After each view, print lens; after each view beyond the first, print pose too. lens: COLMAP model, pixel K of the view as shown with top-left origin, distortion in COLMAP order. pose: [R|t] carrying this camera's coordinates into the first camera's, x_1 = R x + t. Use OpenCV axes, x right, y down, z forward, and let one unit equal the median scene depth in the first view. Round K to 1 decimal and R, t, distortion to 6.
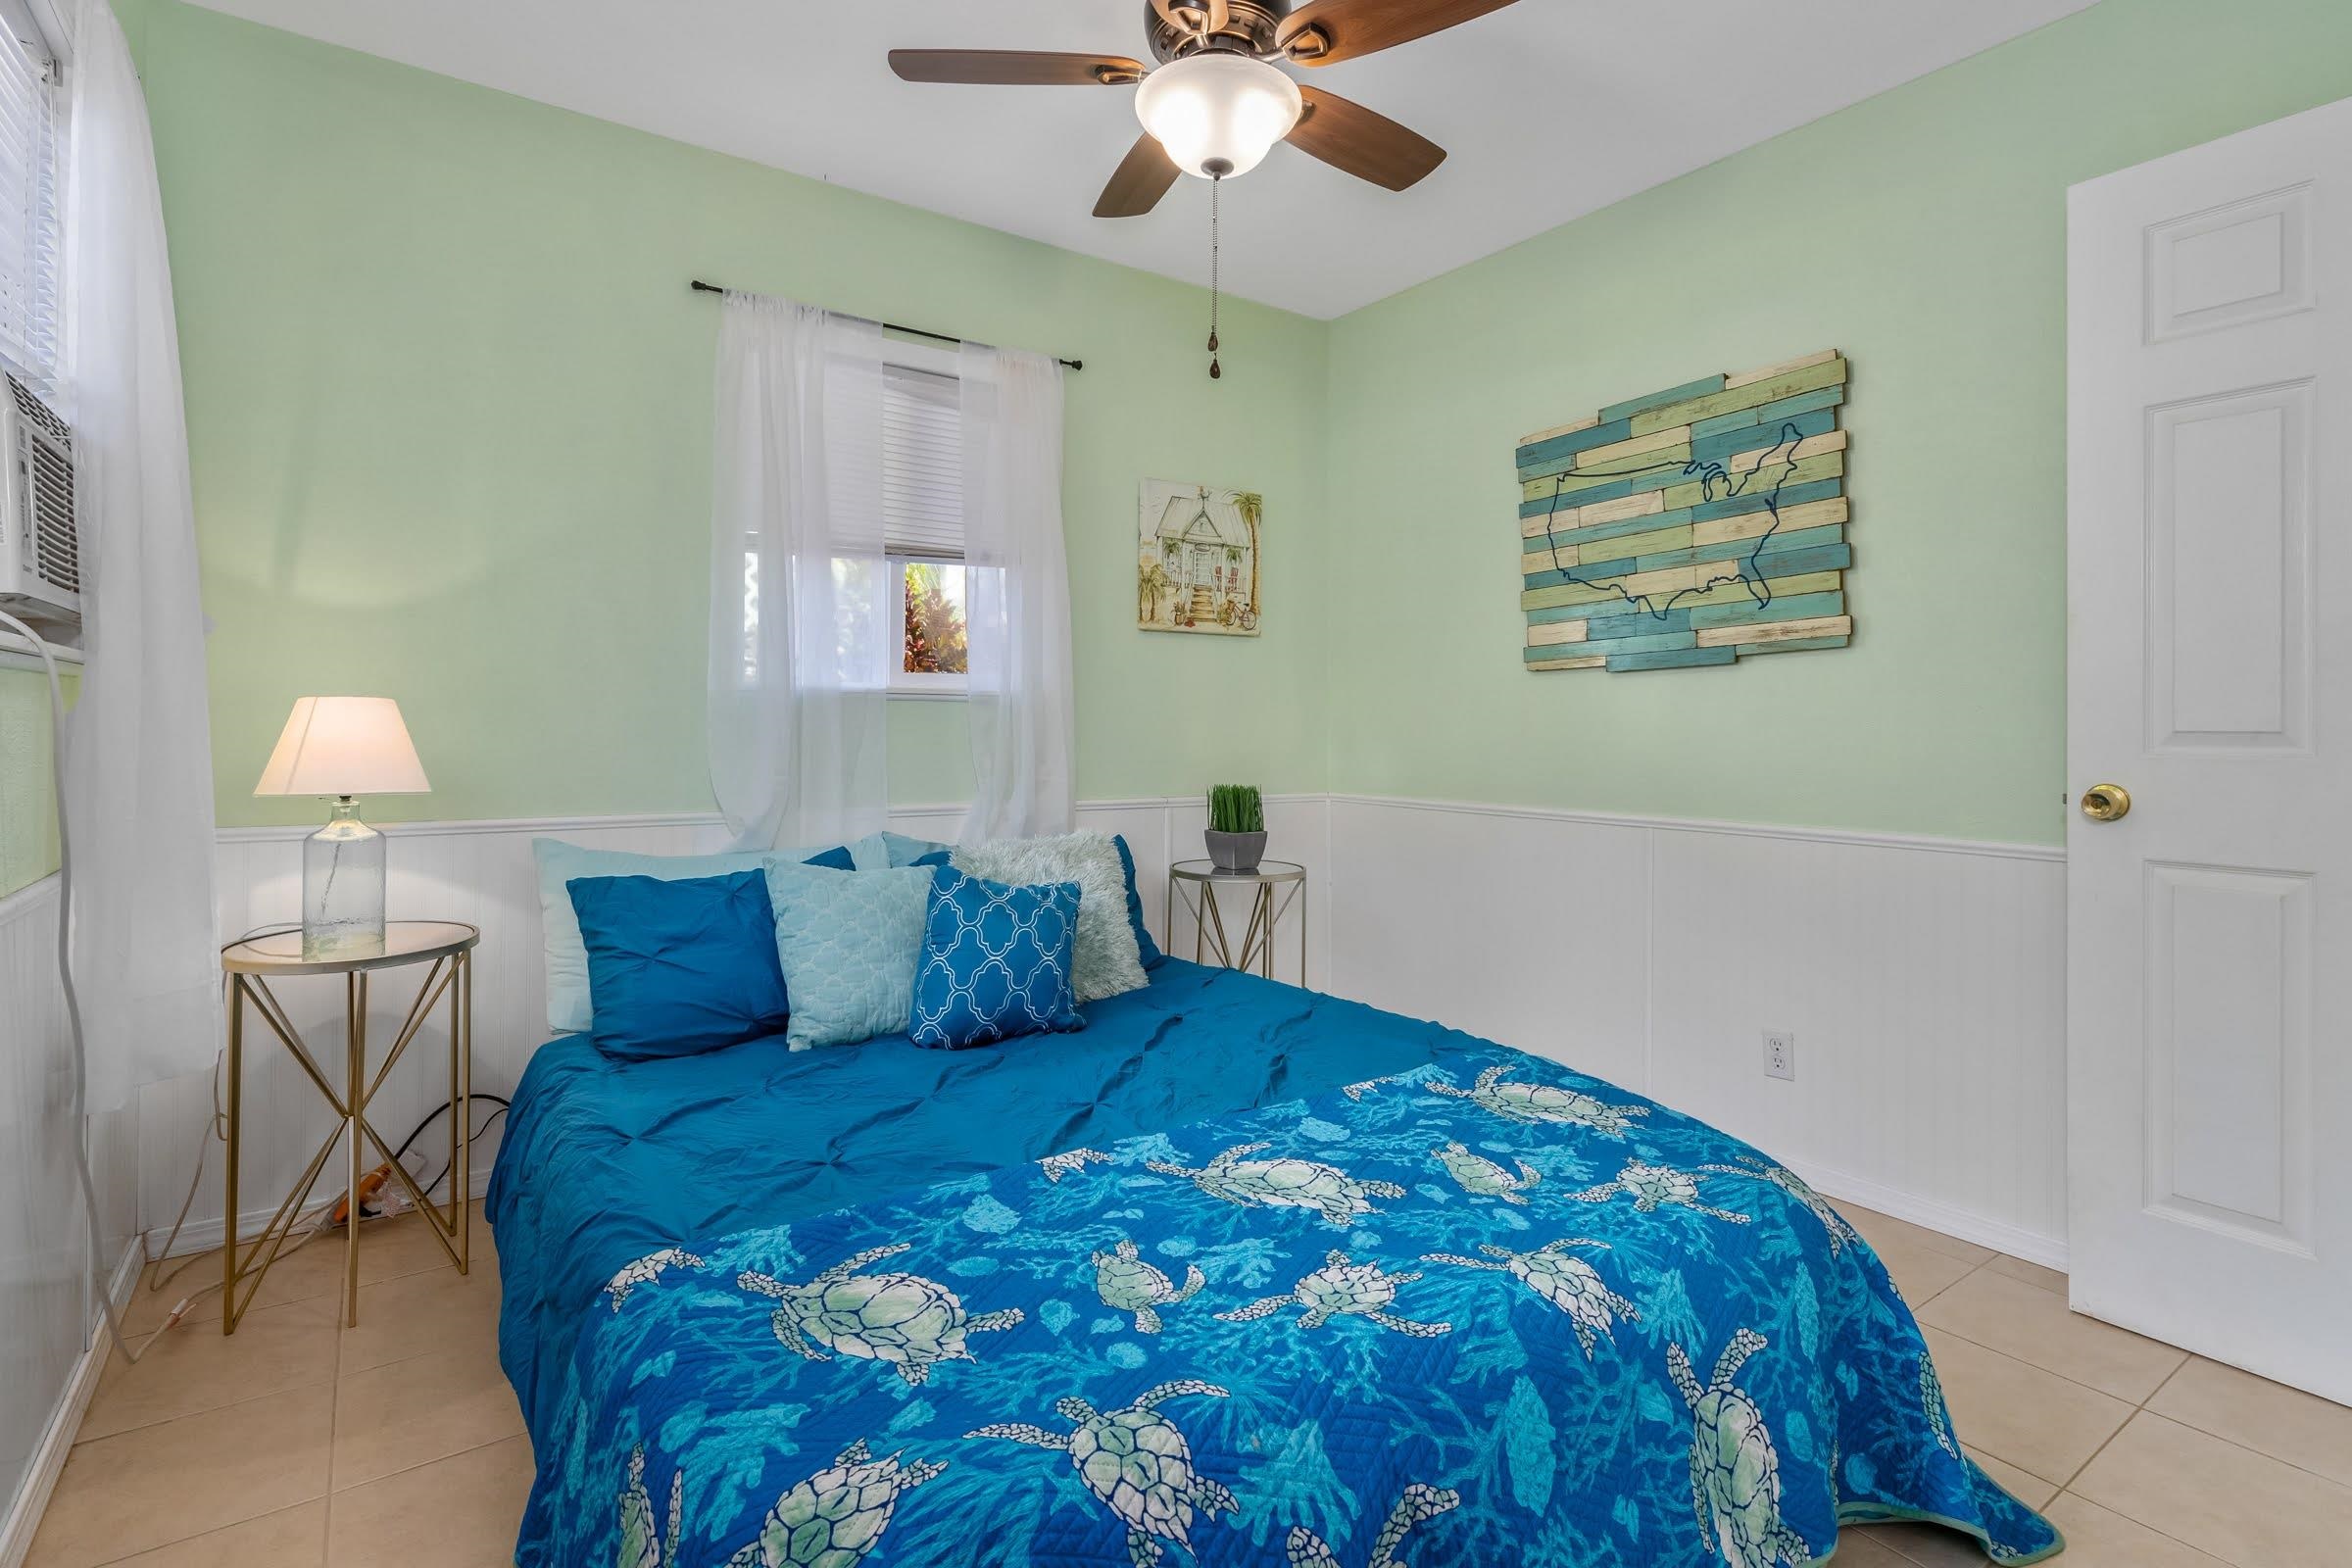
lens RADIAL K [[1142.5, 0, 1175.7], [0, 1142.5, 733.6], [0, 0, 1]] dist [-0.002014, 0.000050]
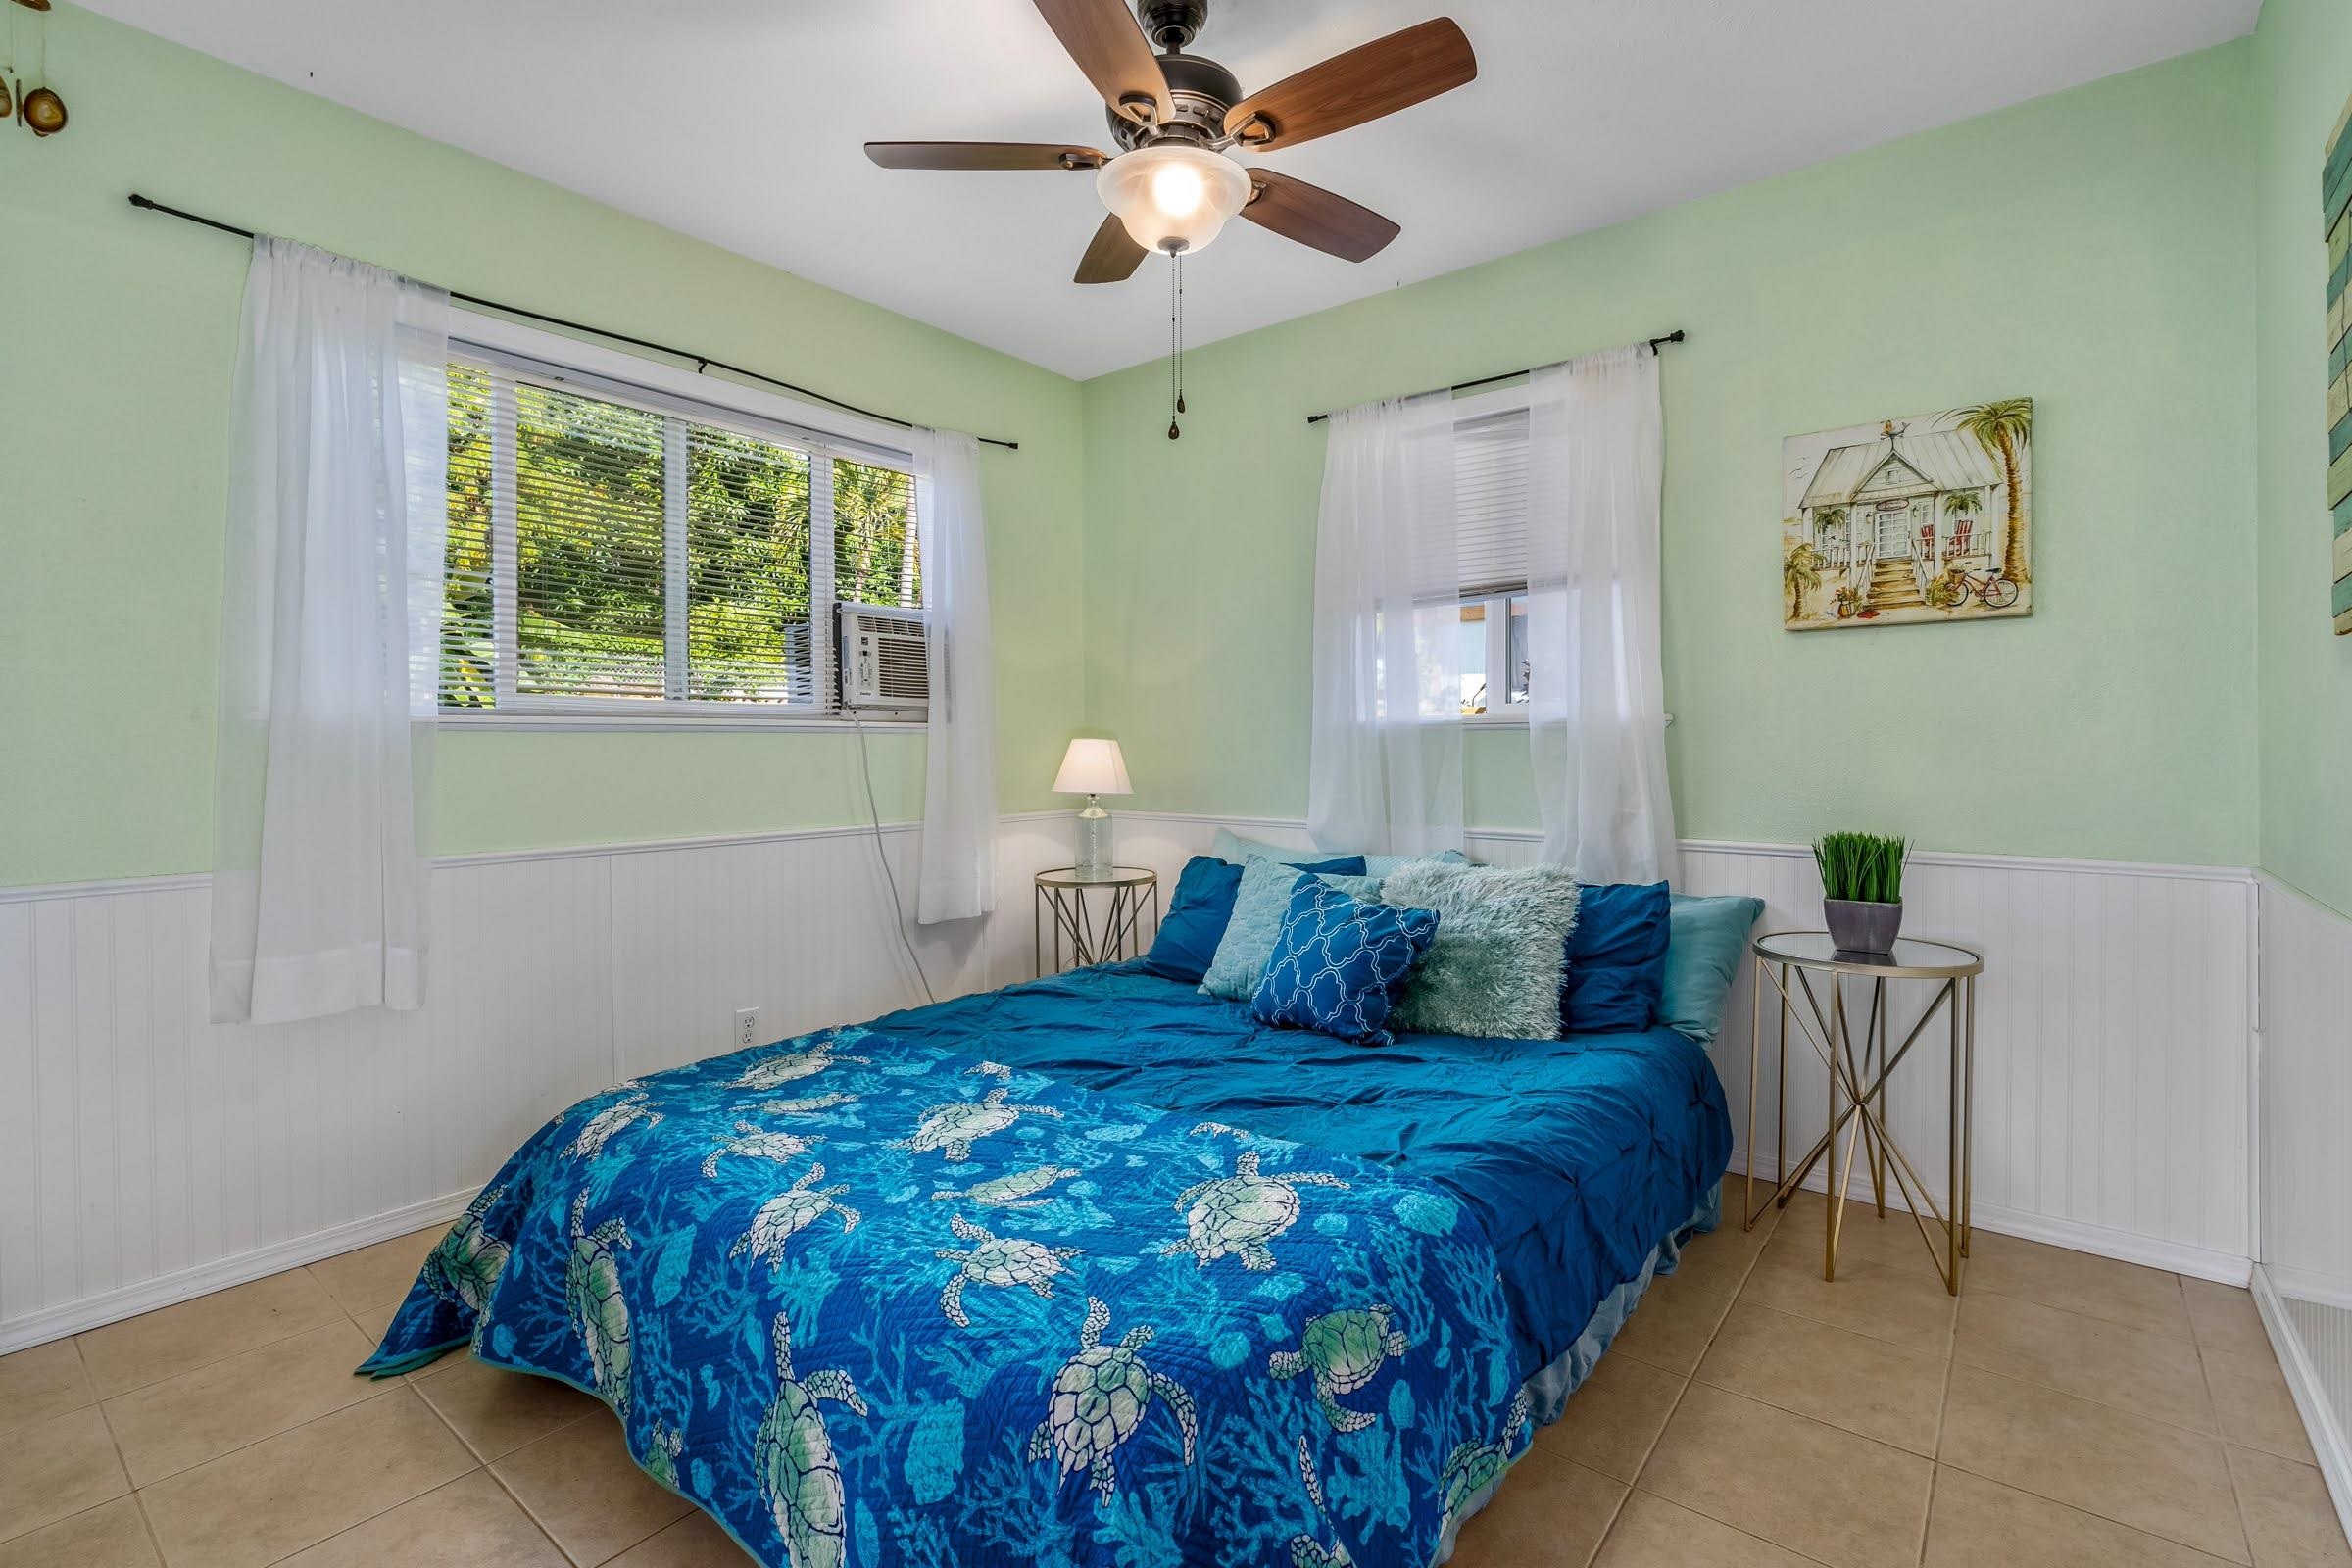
lens RADIAL K [[1070.0, 0, 1189.9], [0, 1070.0, 767.0], [0, 0, 1]] dist [-0.004344, -0.000524]
pose [[0.285880, 0.010678, -0.958206, 0.917609], [-0.002237, 0.999943, 0.010476, -0.006160], [0.958263, -0.000852, 0.285888, 0.644296]]
